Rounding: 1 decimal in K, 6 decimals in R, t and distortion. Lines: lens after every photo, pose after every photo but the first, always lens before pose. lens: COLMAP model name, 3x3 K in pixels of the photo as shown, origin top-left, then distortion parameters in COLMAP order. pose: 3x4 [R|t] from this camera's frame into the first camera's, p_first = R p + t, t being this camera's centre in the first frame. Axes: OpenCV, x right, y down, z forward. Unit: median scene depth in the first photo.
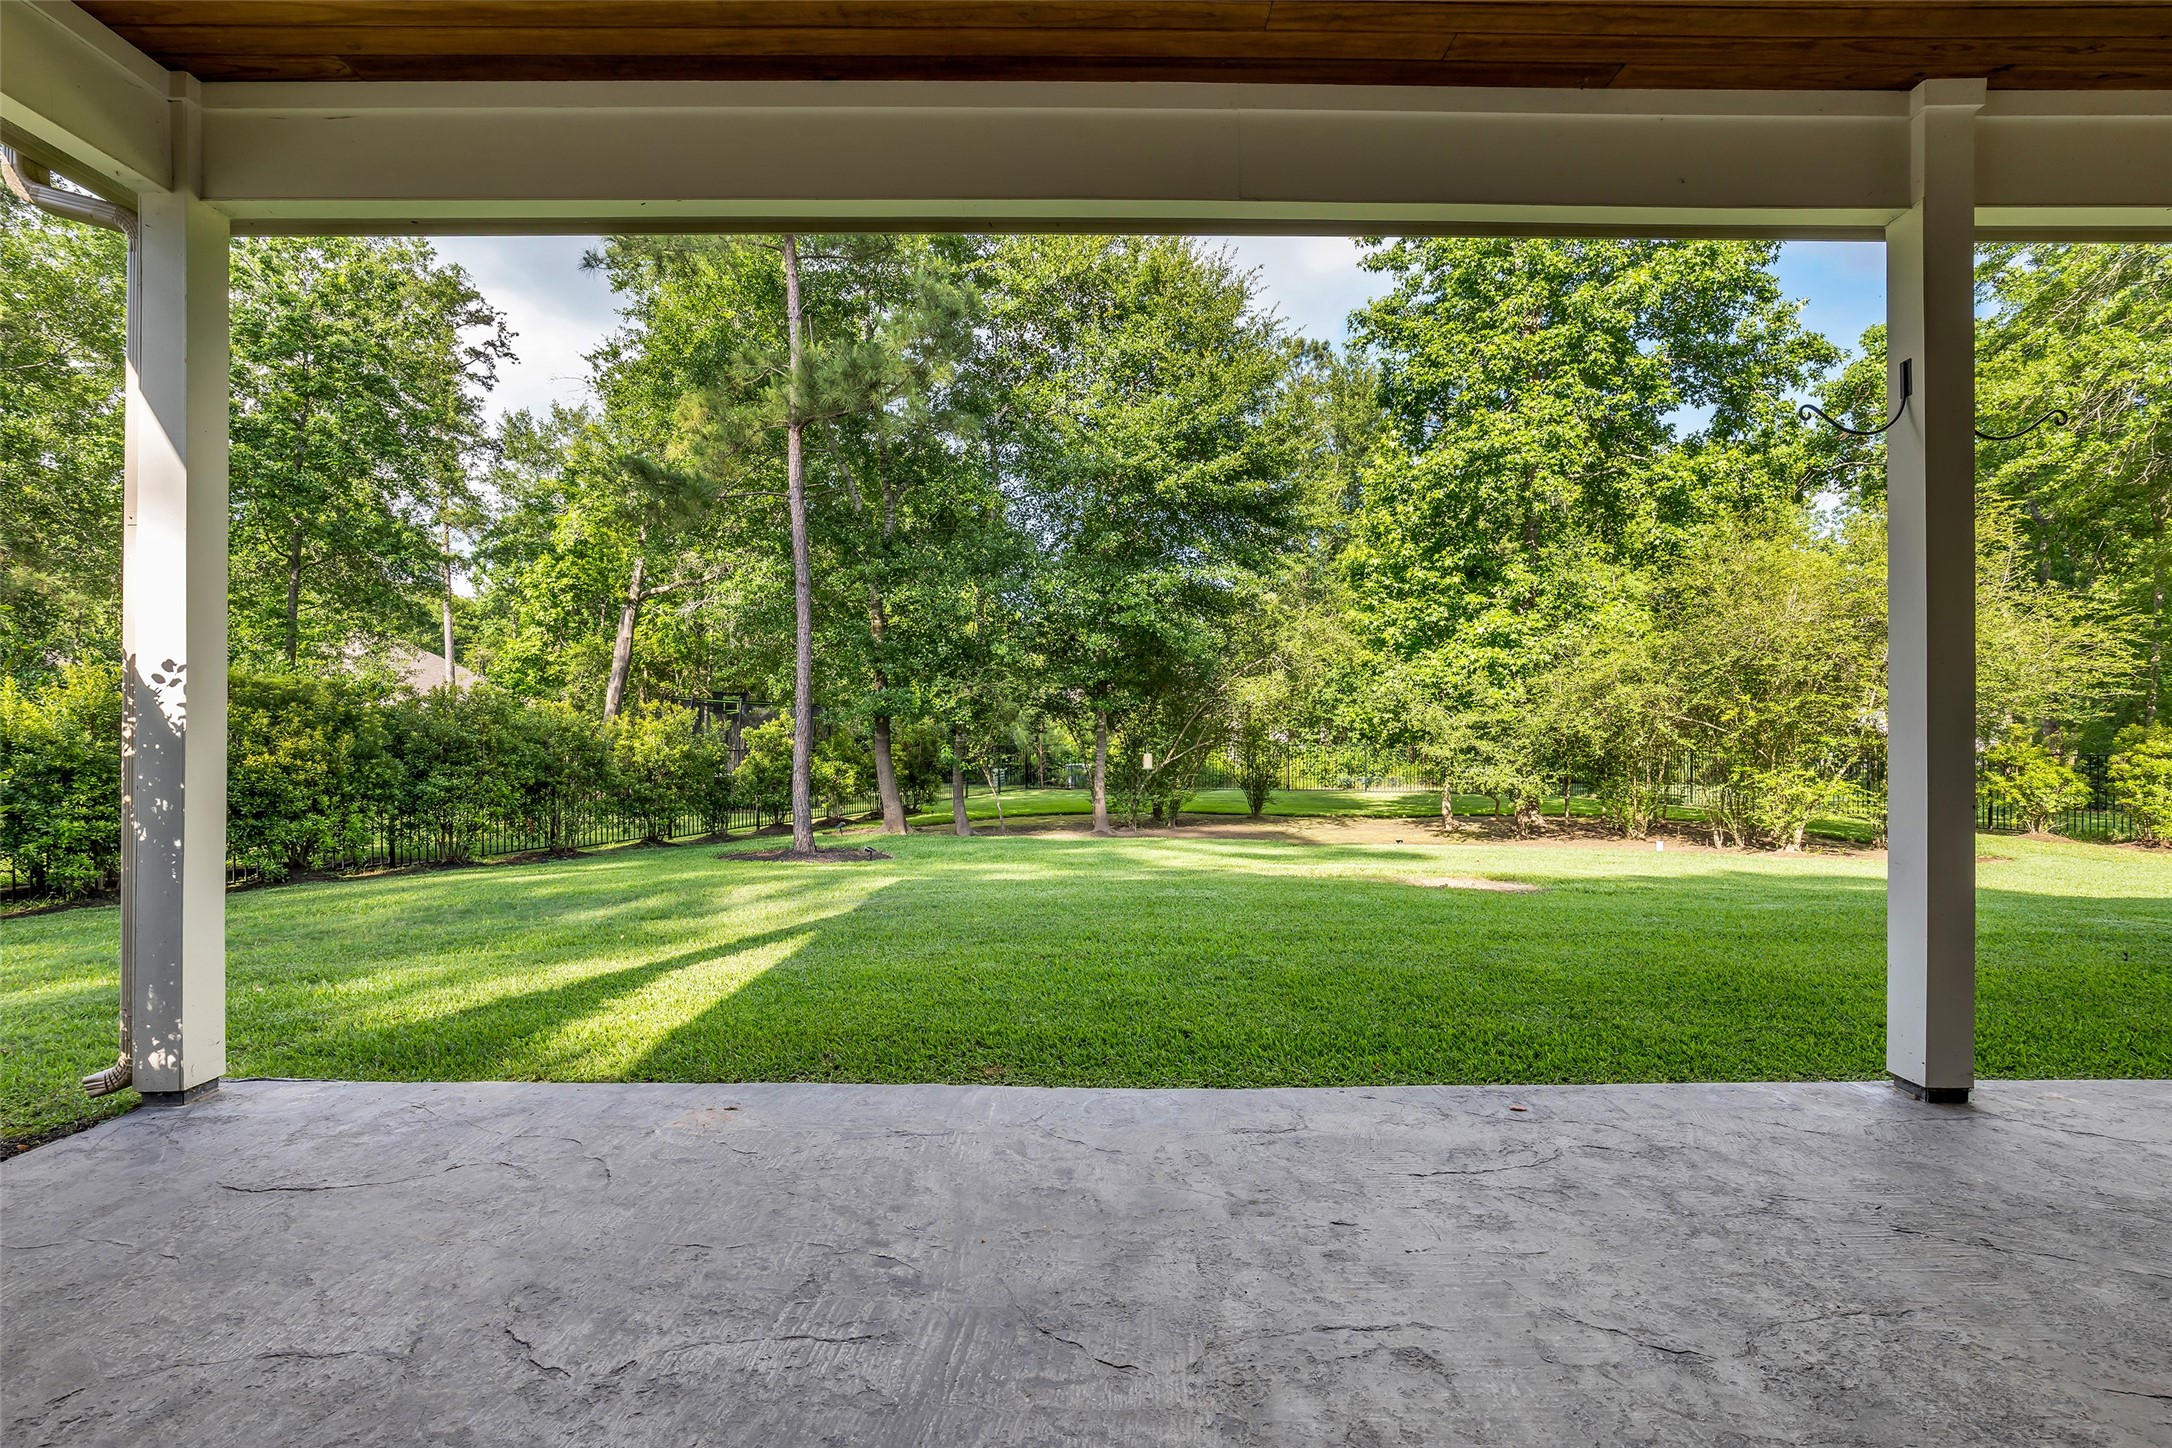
lens RADIAL K [[992.4, 0, 1083.3], [0, 992.4, 741.1], [0, 0, 1]] dist [-0.013065, 0.000869]
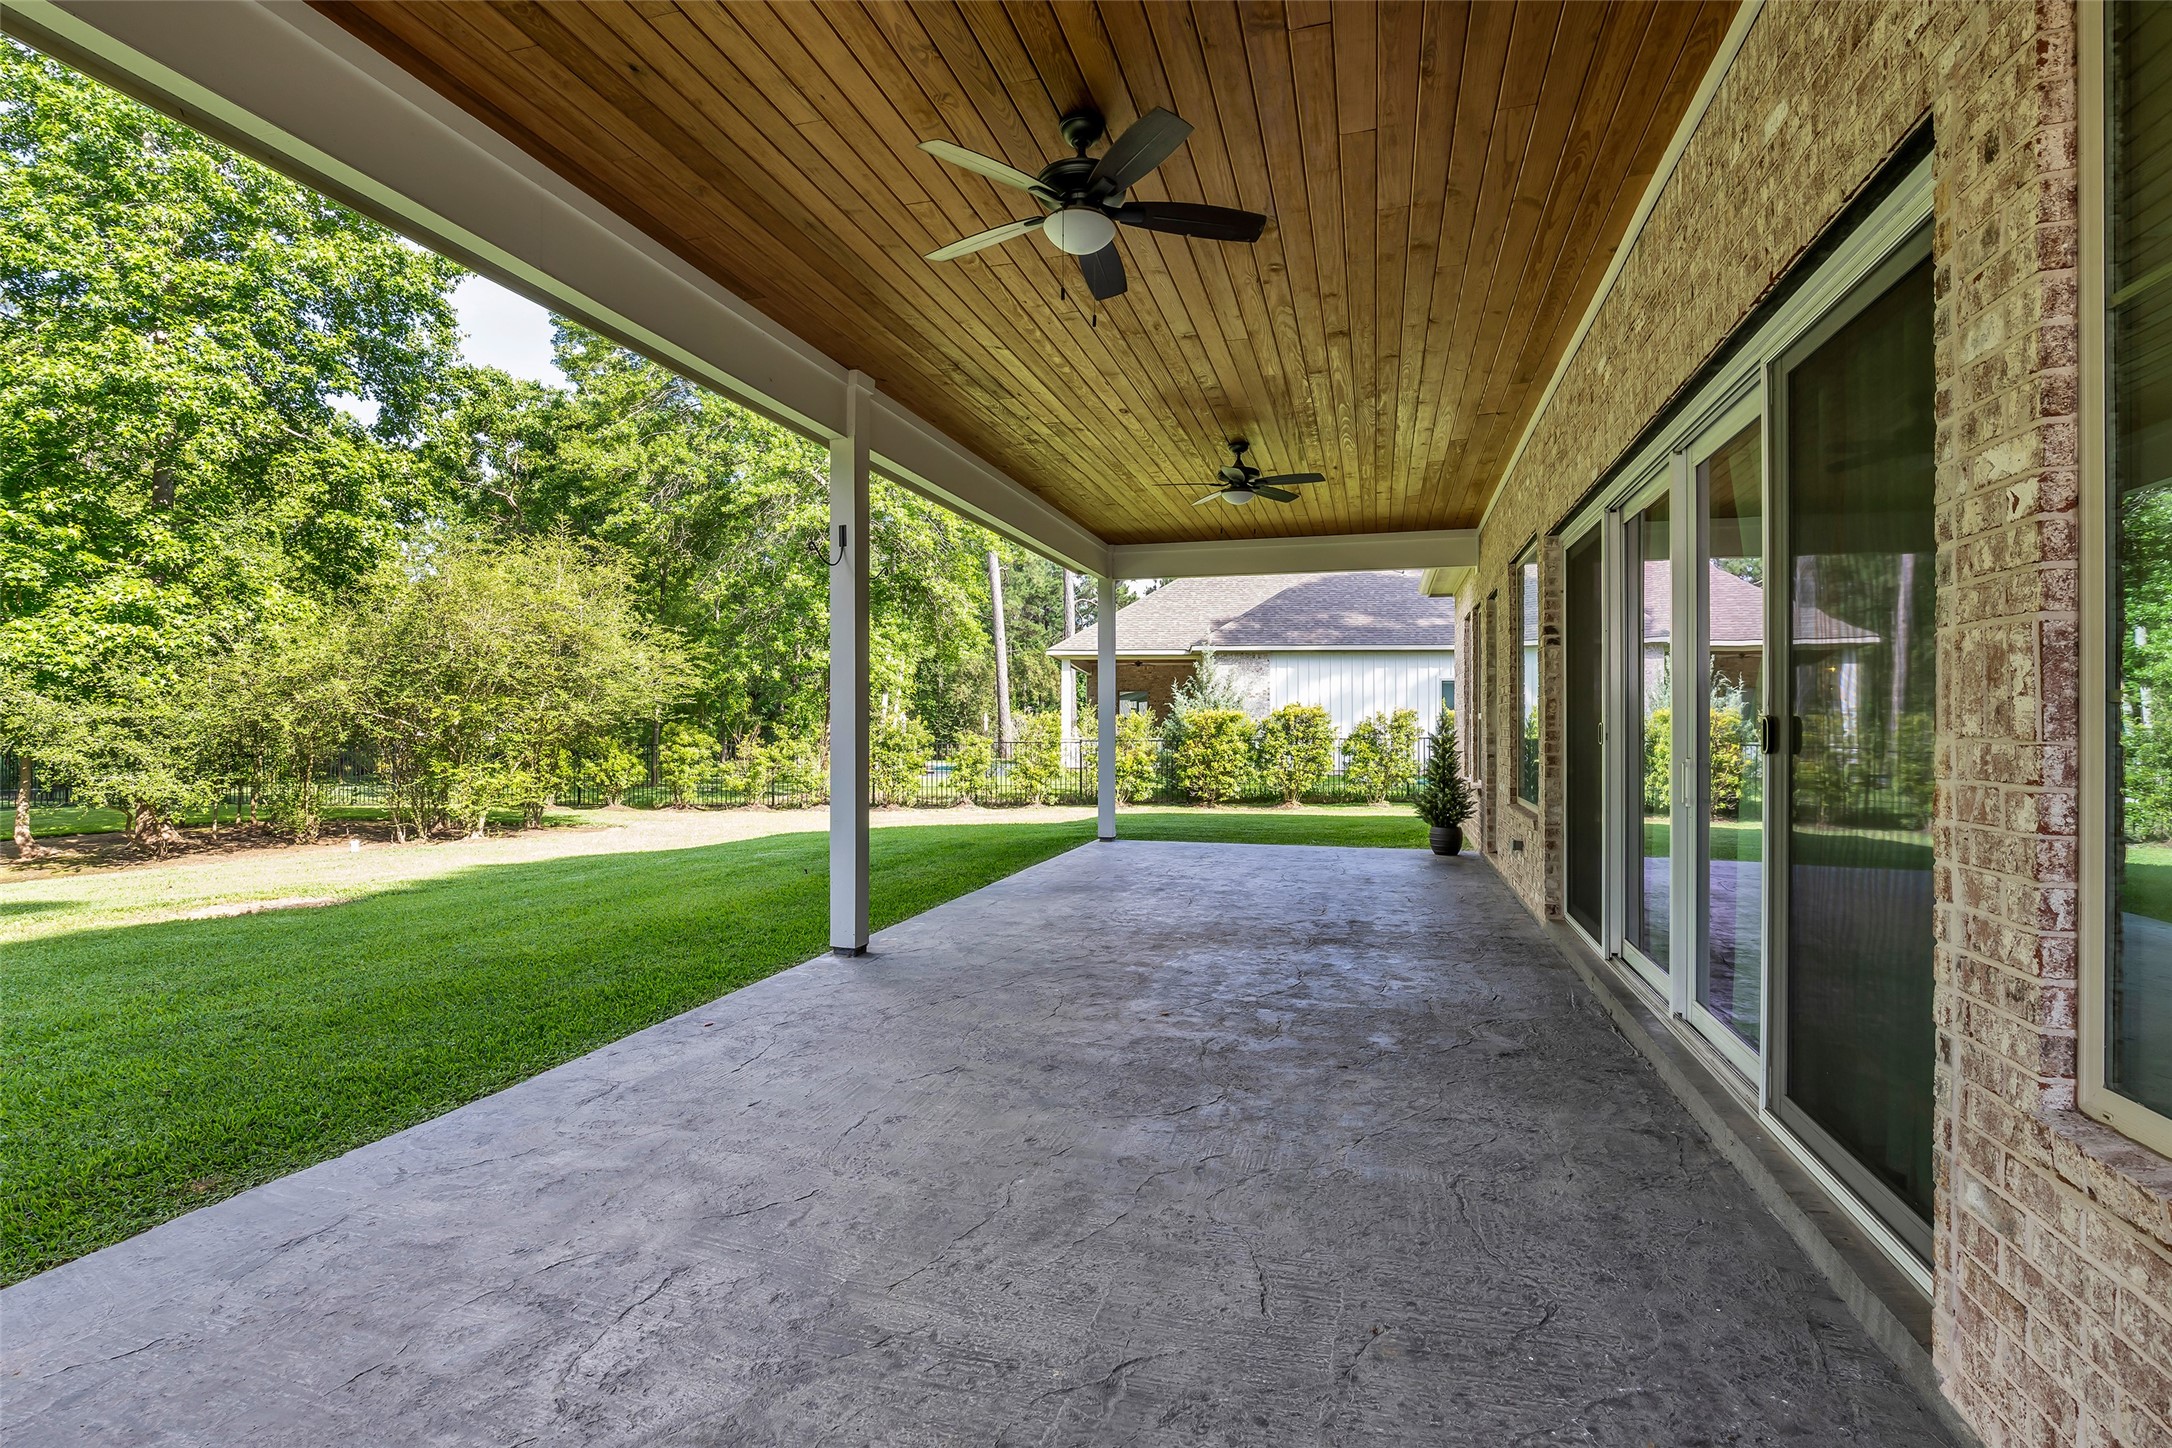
lens RADIAL K [[1018.3, 0, 1086.0], [0, 1018.3, 724.0], [0, 0, 1]] dist [-0.003680, -0.000998]
pose [[0.281309, 0.002074, 0.959615, -0.169128], [0.004510, 0.999984, -0.003483, -0.007796], [-0.959607, 0.005308, 0.281295, 0.022825]]
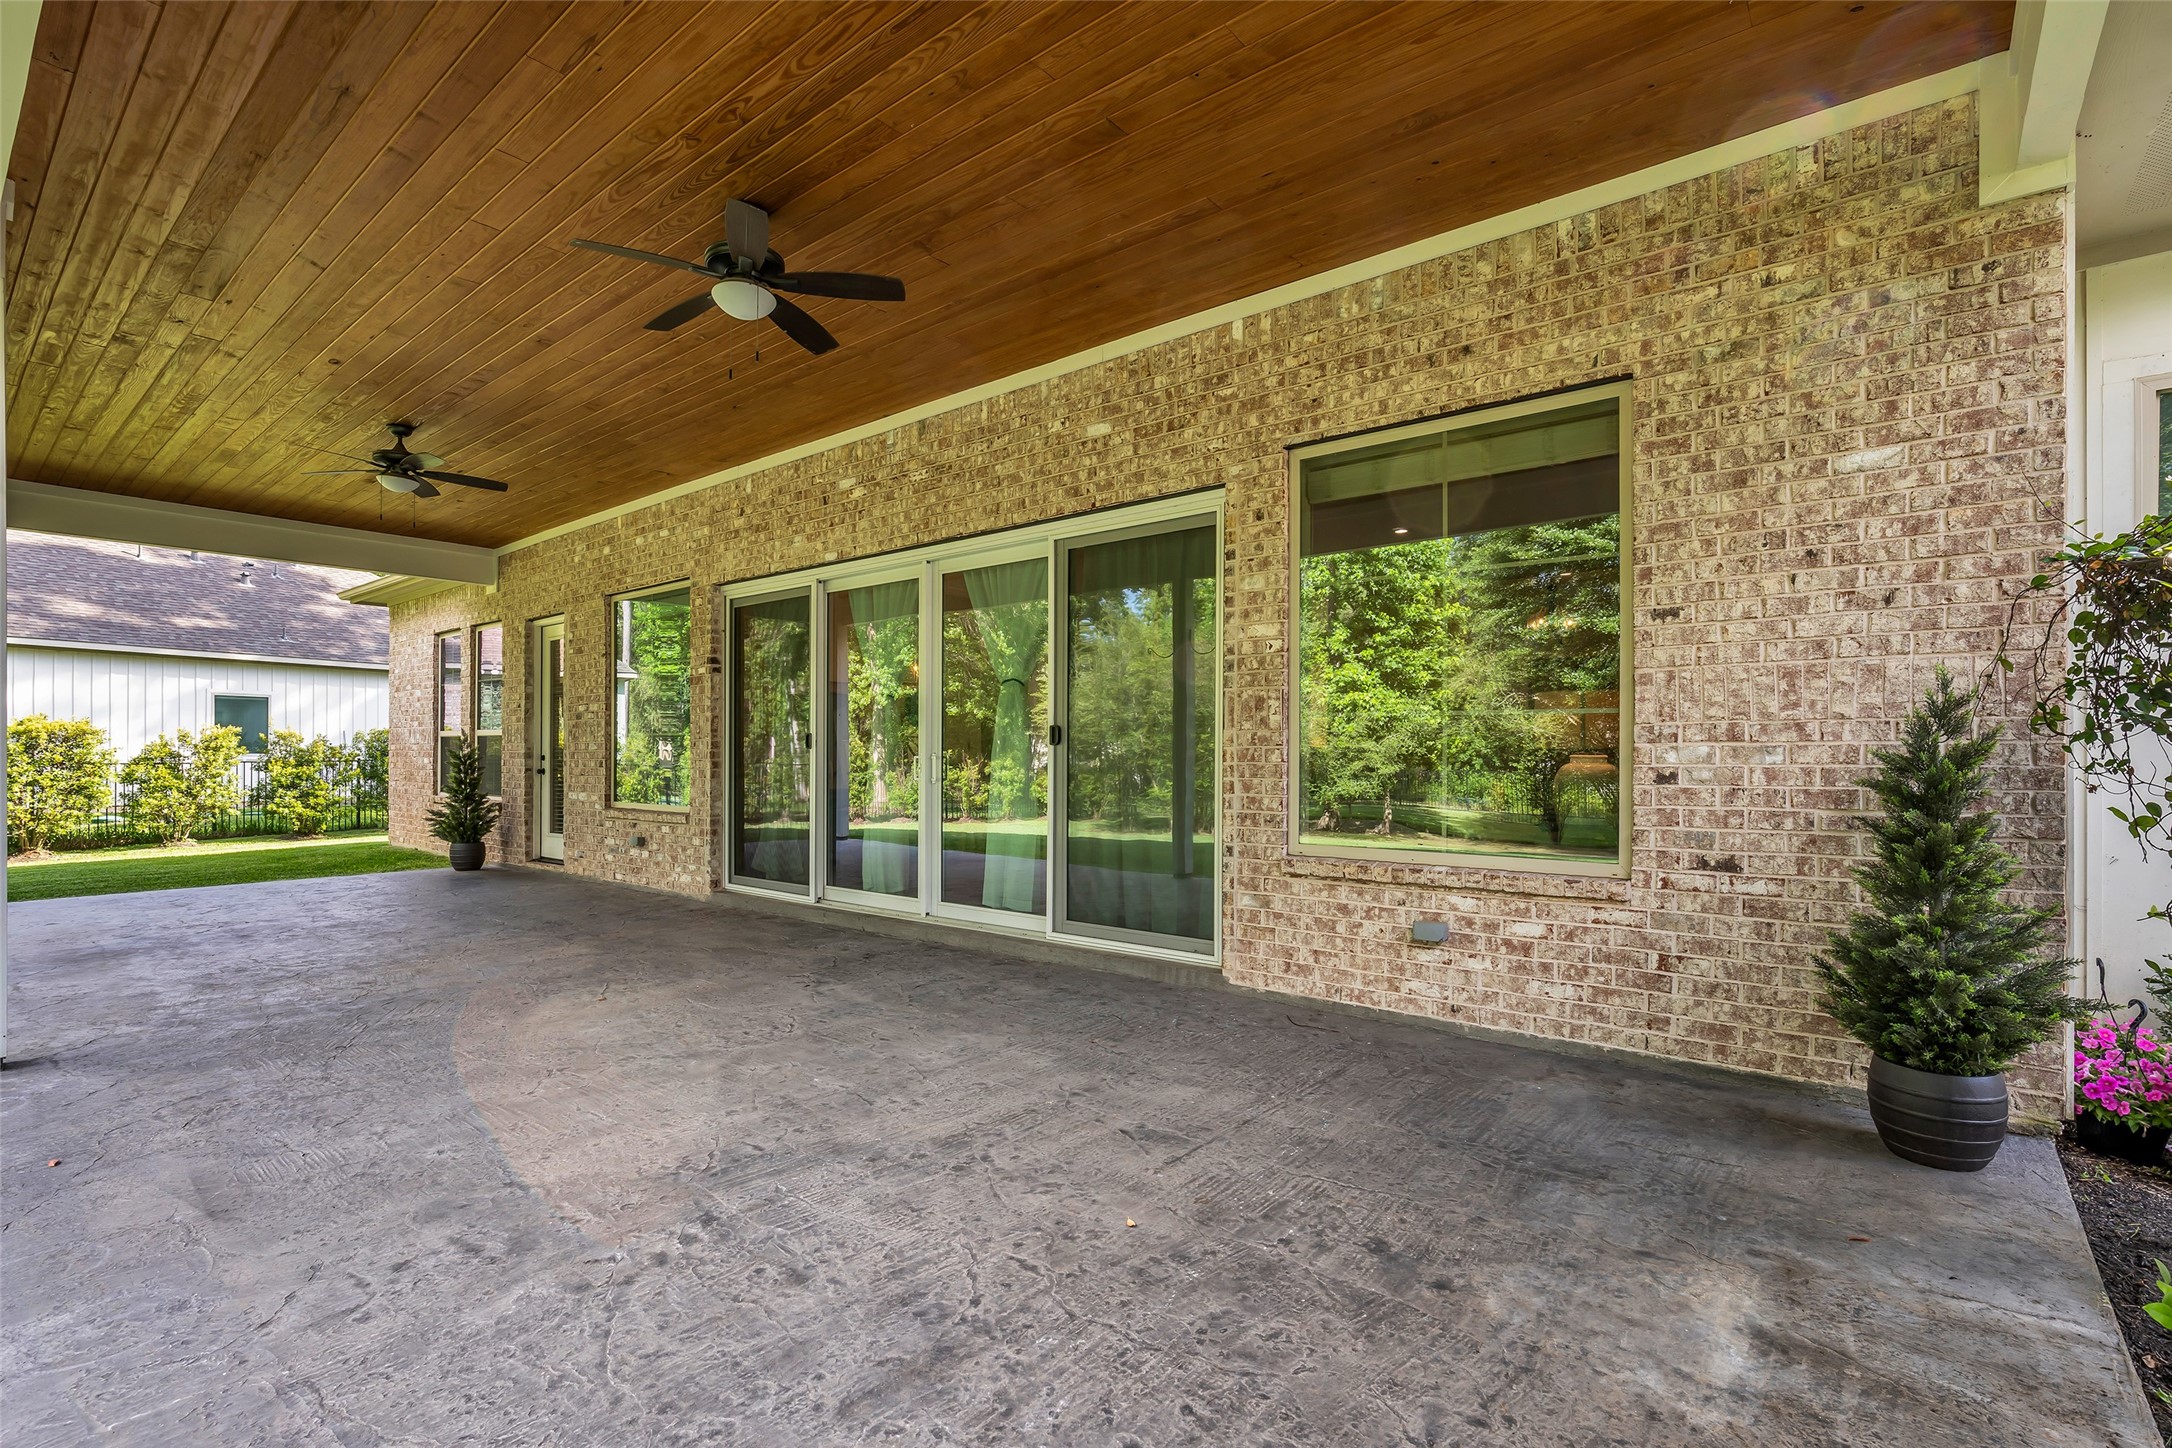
lens RADIAL K [[1002.4, 0, 1077.5], [0, 1002.4, 756.9], [0, 0, 1]] dist [-0.014644, 0.000247]
pose [[-0.765306, -0.001153, 0.643666, -0.188696], [0.003797, 0.999973, 0.006306, 0.000446], [-0.643656, 0.007271, -0.765281, 0.241378]]
